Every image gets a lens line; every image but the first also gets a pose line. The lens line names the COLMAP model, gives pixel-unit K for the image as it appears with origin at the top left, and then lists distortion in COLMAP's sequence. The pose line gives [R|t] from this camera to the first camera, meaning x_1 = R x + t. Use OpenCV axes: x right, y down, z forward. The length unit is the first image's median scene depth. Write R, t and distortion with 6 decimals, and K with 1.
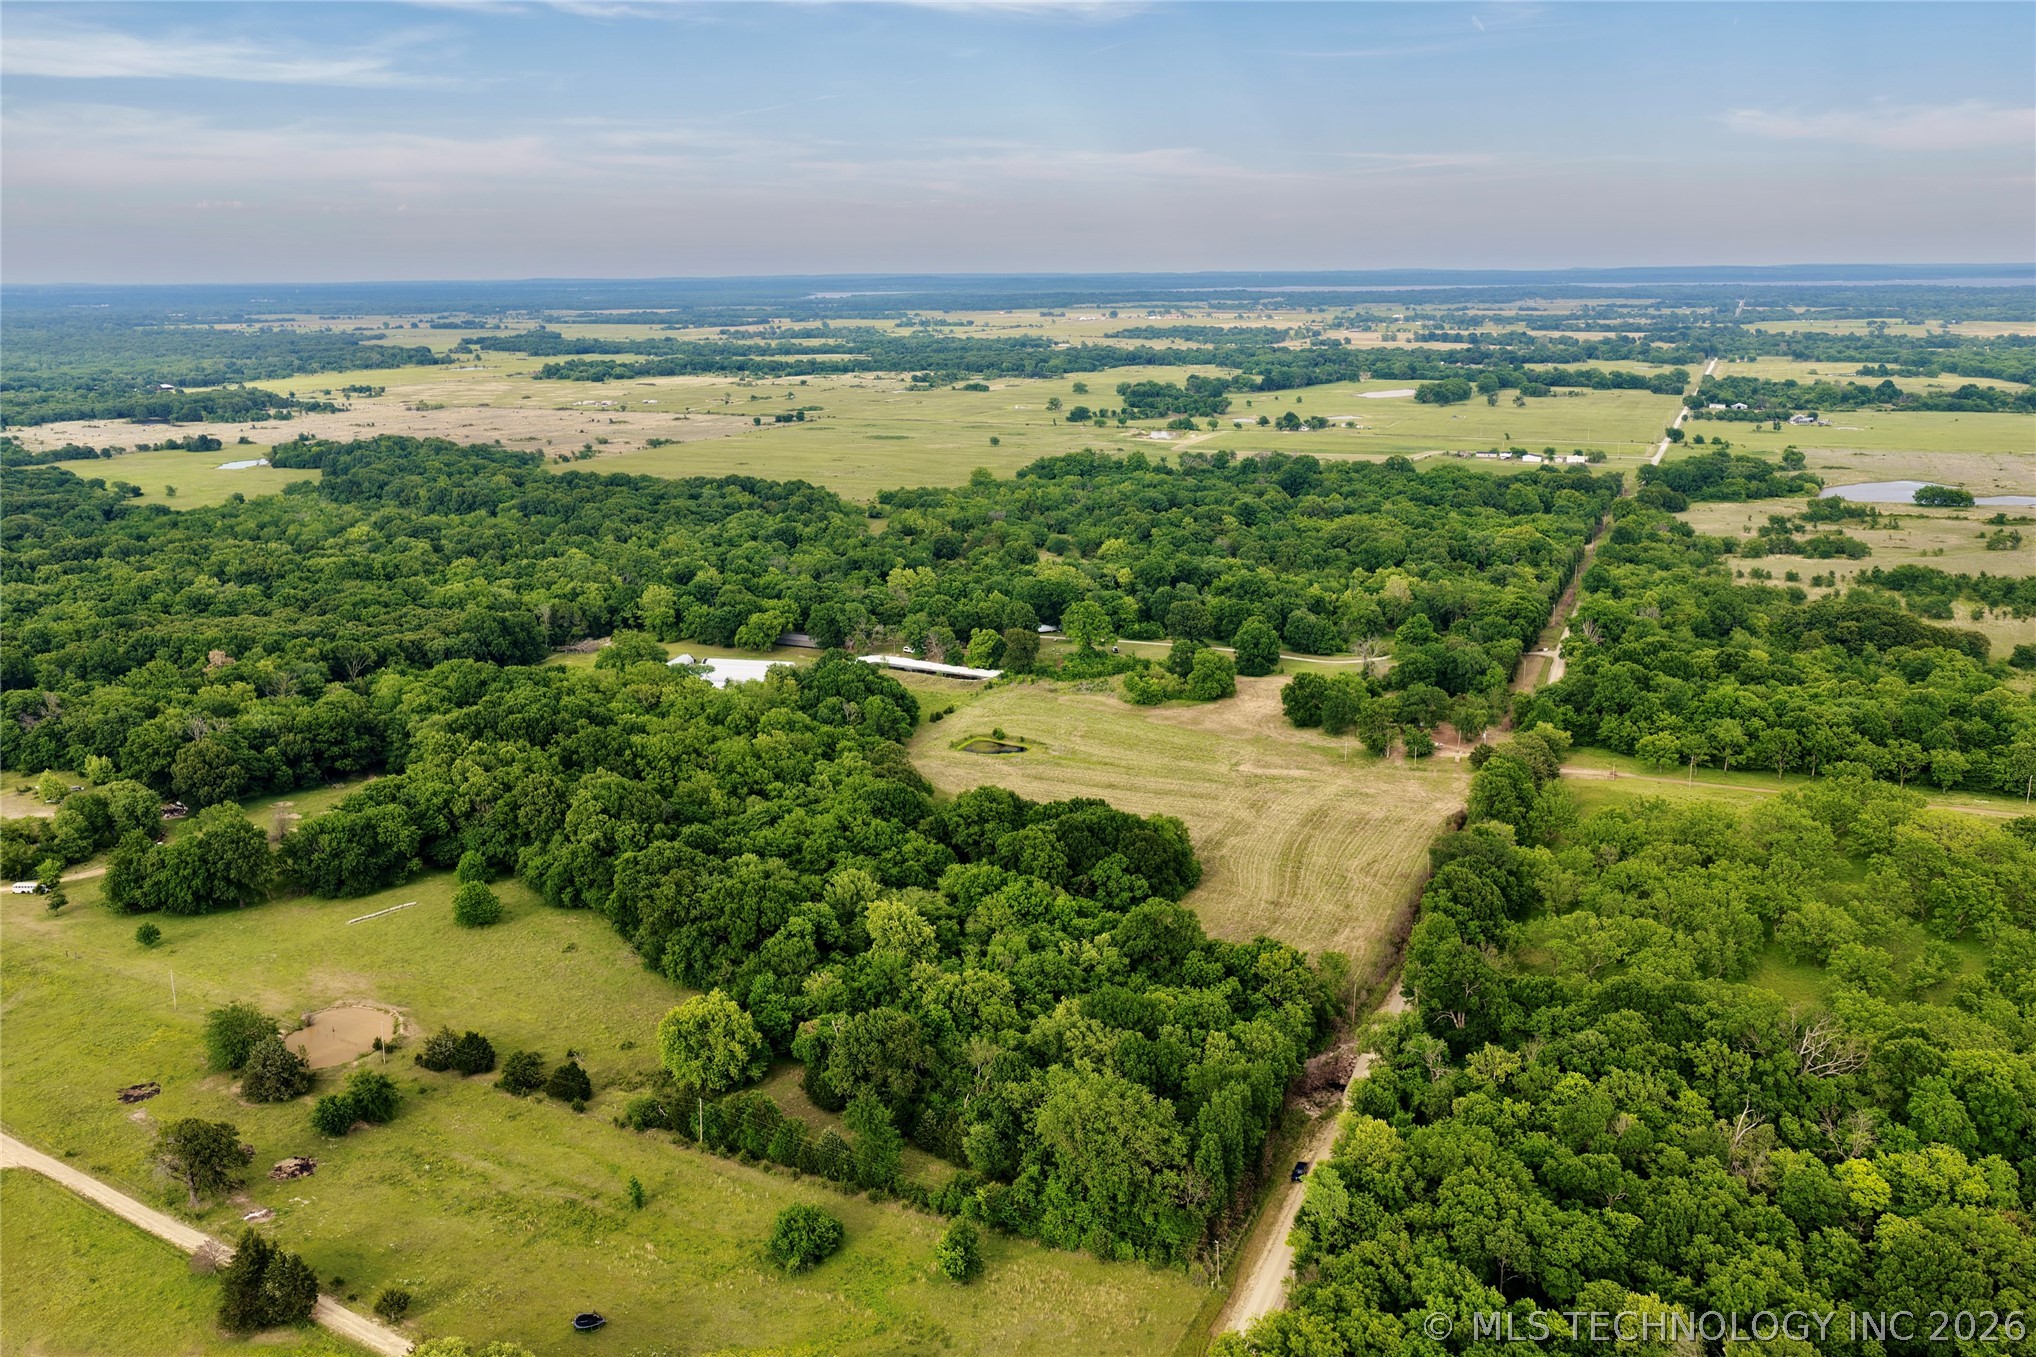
lens RADIAL K [[1696.4, 0, 1063.9], [0, 1696.4, 677.5], [0, 0, 1]] dist [-0.010023, 0.025356]
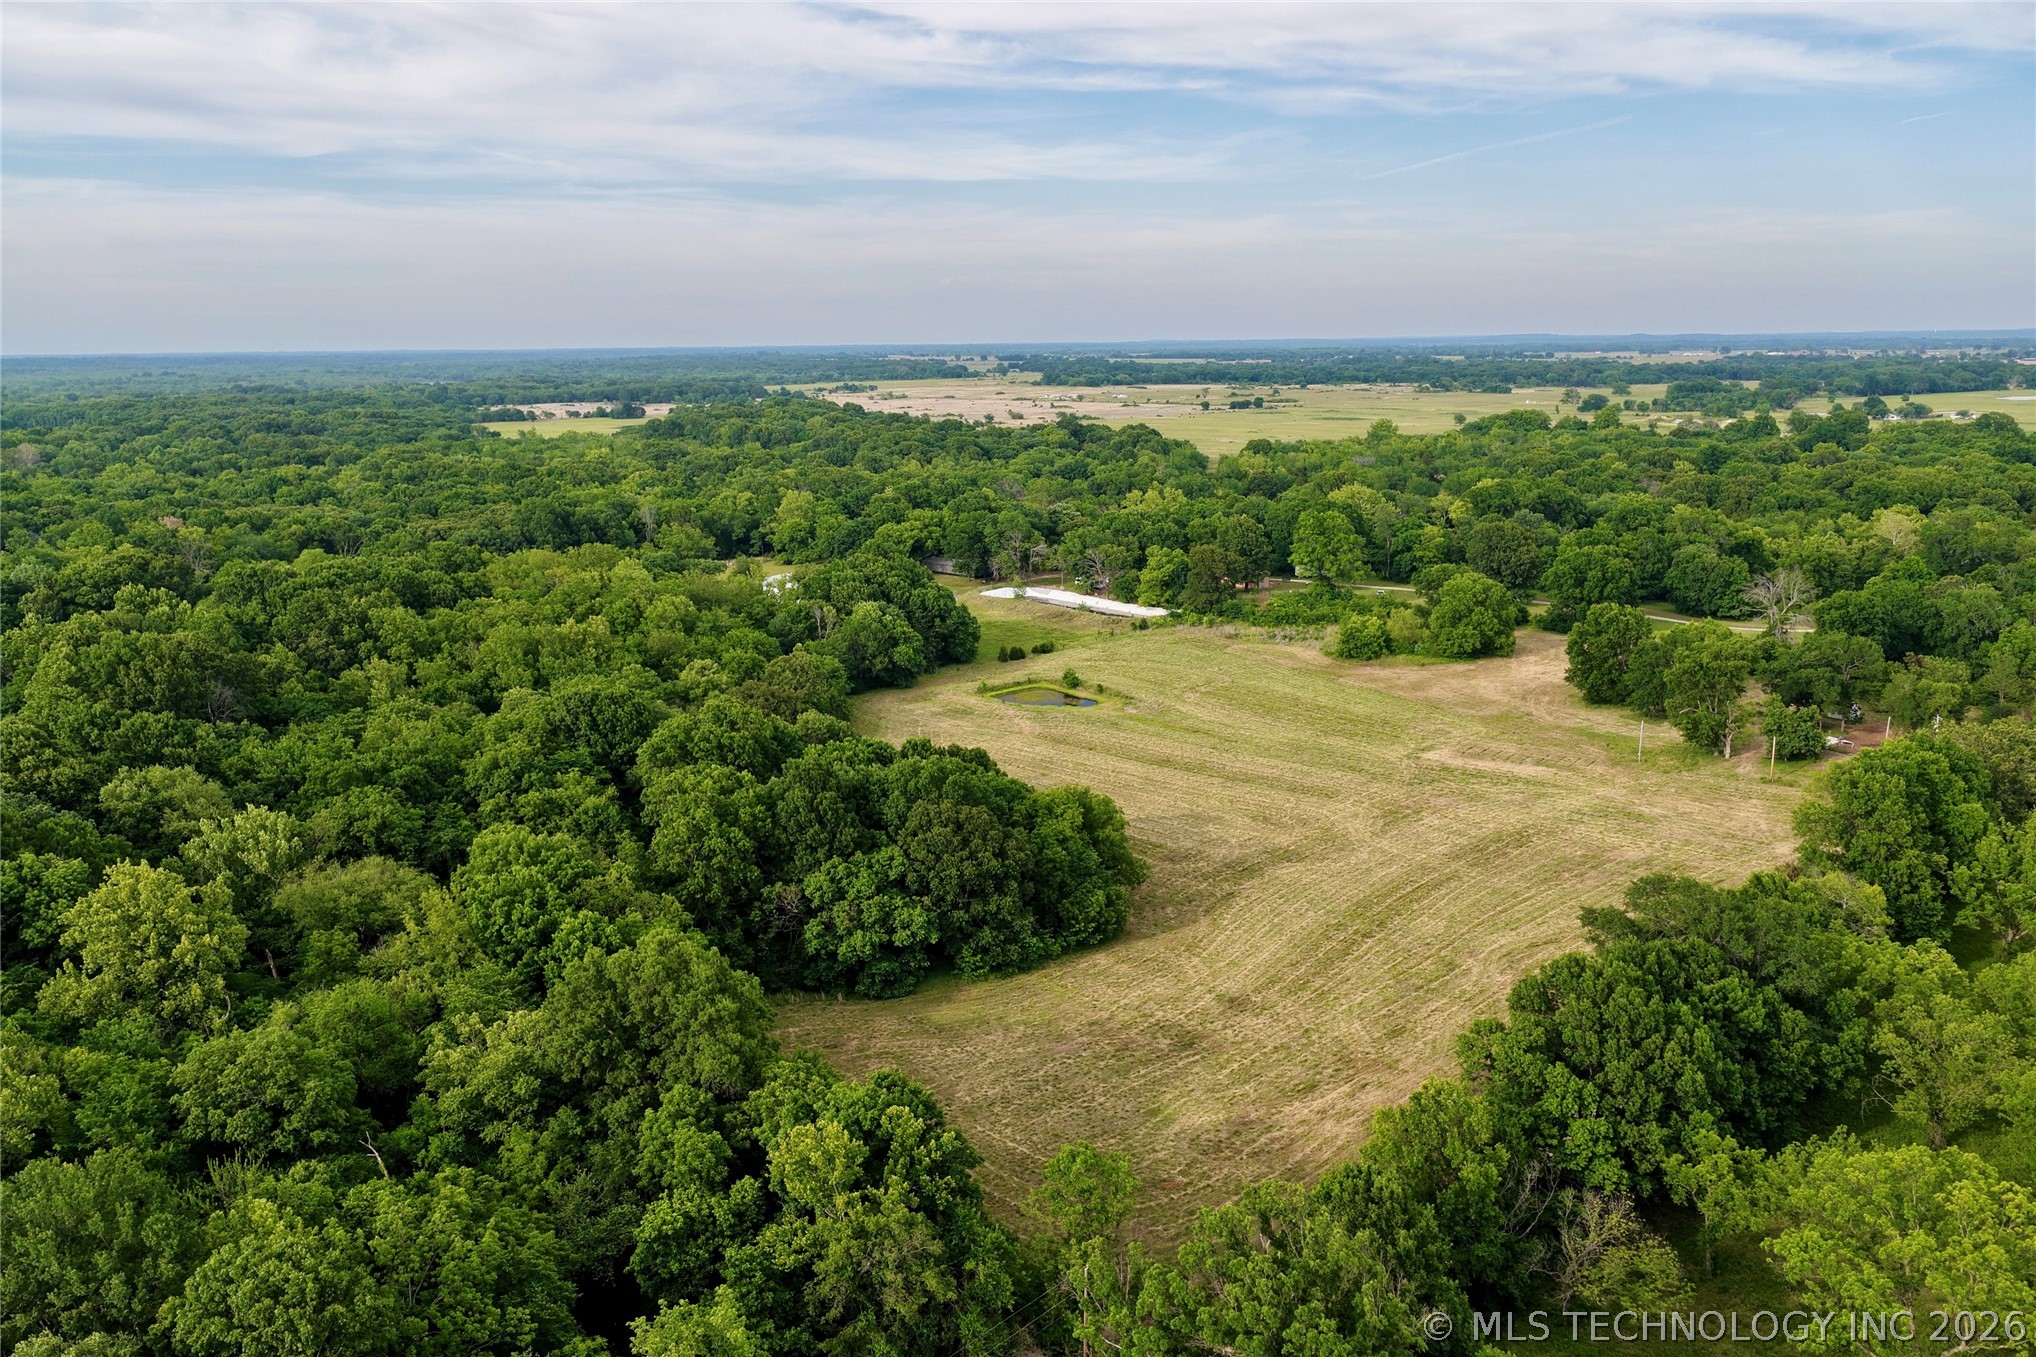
lens RADIAL K [[1696.4, 0, 1021.6], [0, 1696.4, 676.9], [0, 0, 1]] dist [-0.010023, 0.025356]
pose [[0.931584, 0.062005, -0.358199, 0.095573], [-0.074342, 0.997017, -0.020759, 0.027035], [0.355843, 0.045968, 0.933414, 0.244266]]
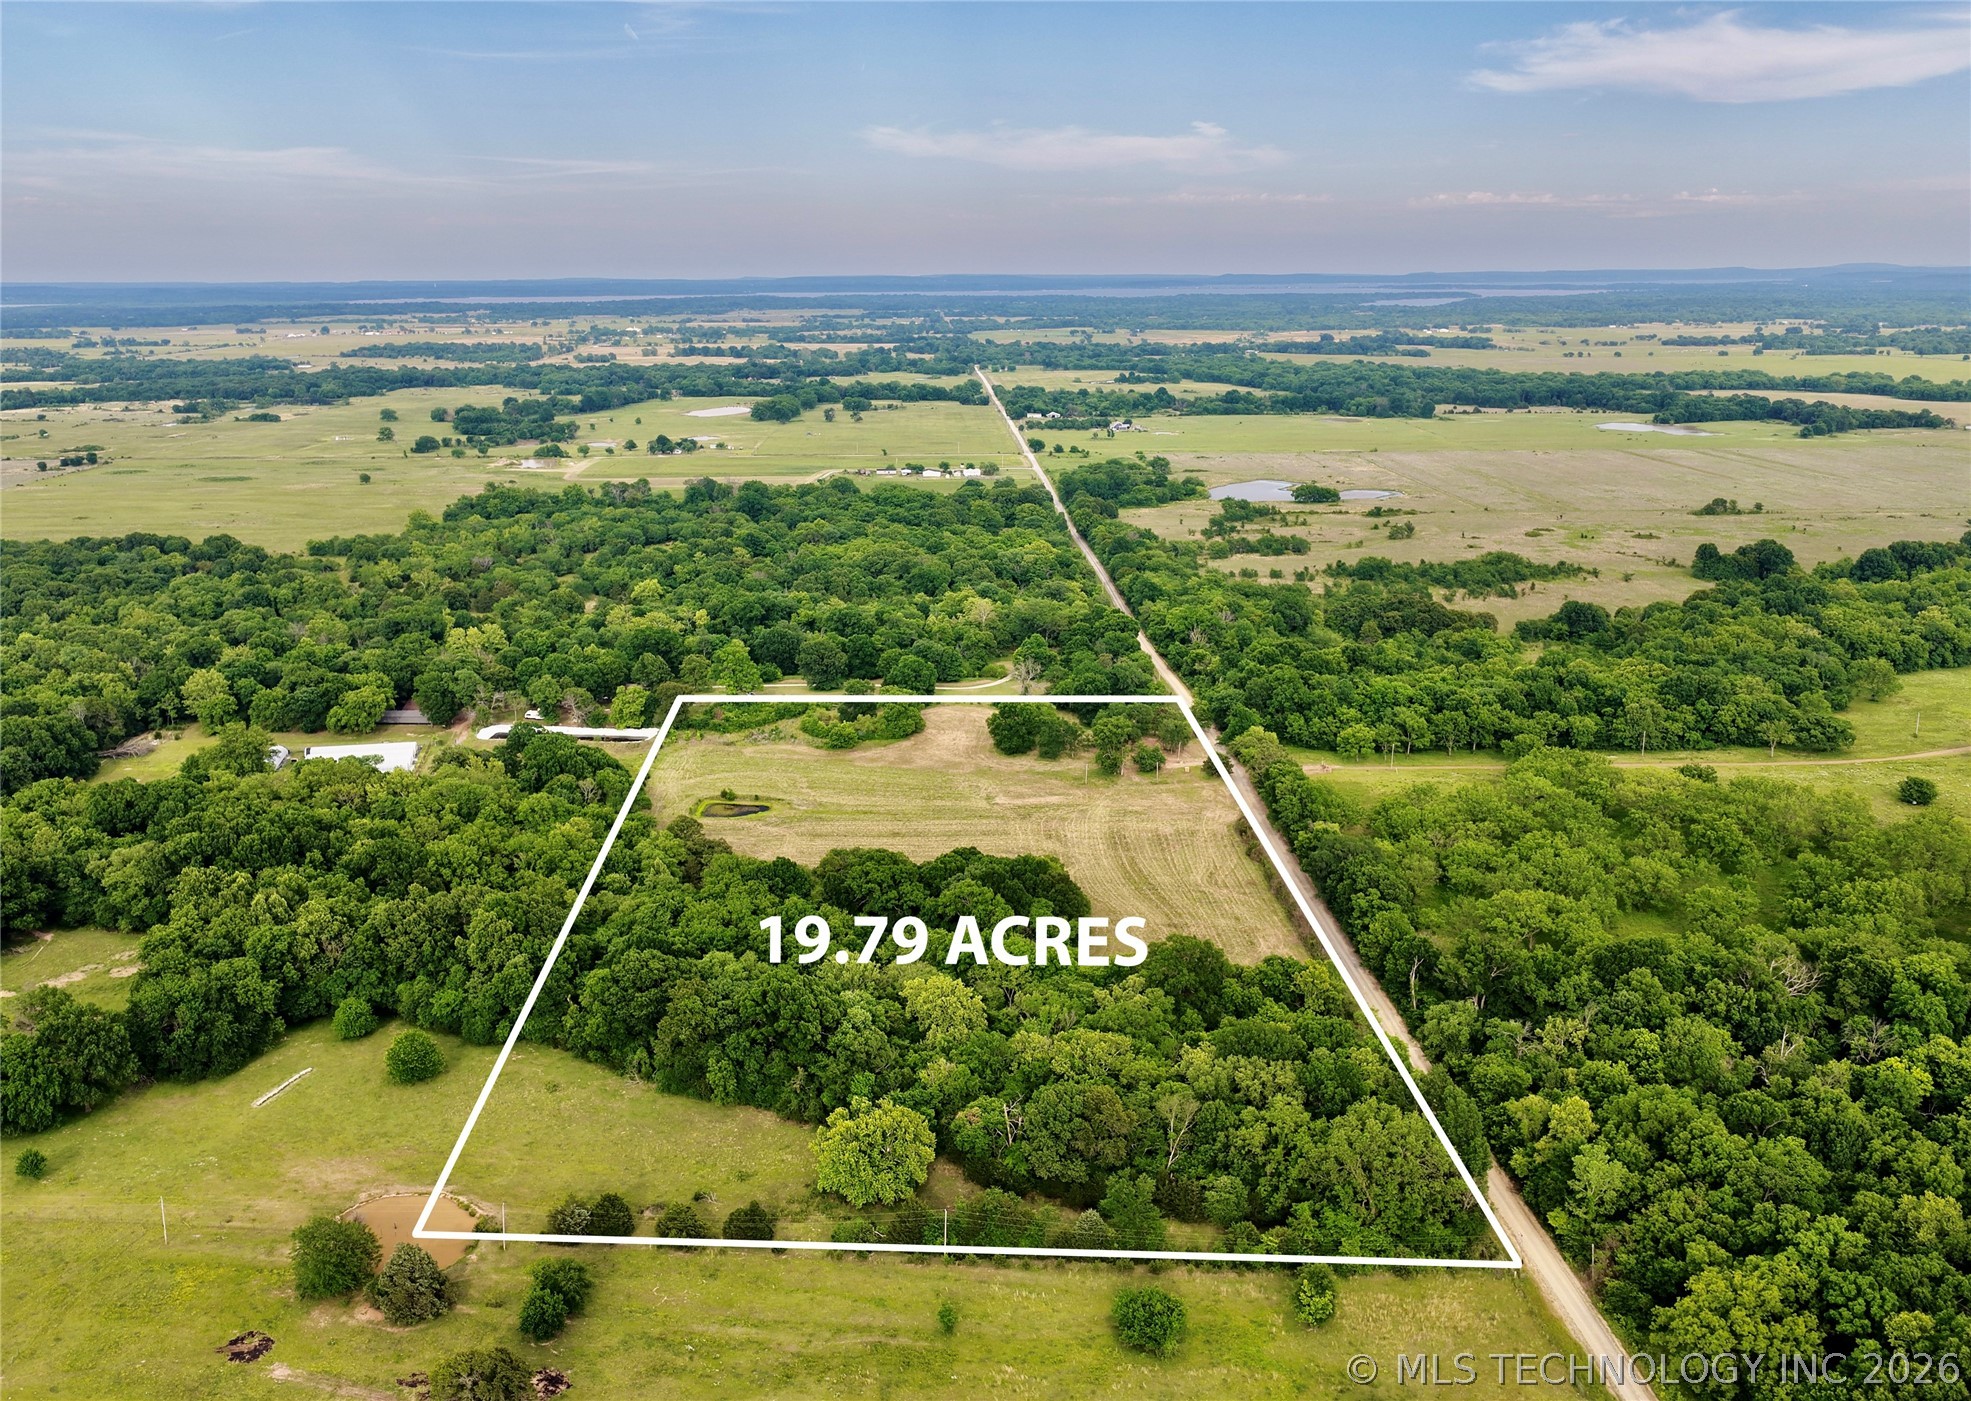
lens RADIAL K [[1733.6, 0, 980.3], [0, 1733.6, 707.2], [0, 0, 1]] dist [0.002720, -0.007156]
pose [[0.917102, -0.093171, 0.387613, -0.162650], [0.090911, 0.995565, 0.024208, -0.015155], [-0.388149, 0.013037, 0.921504, 0.030377]]
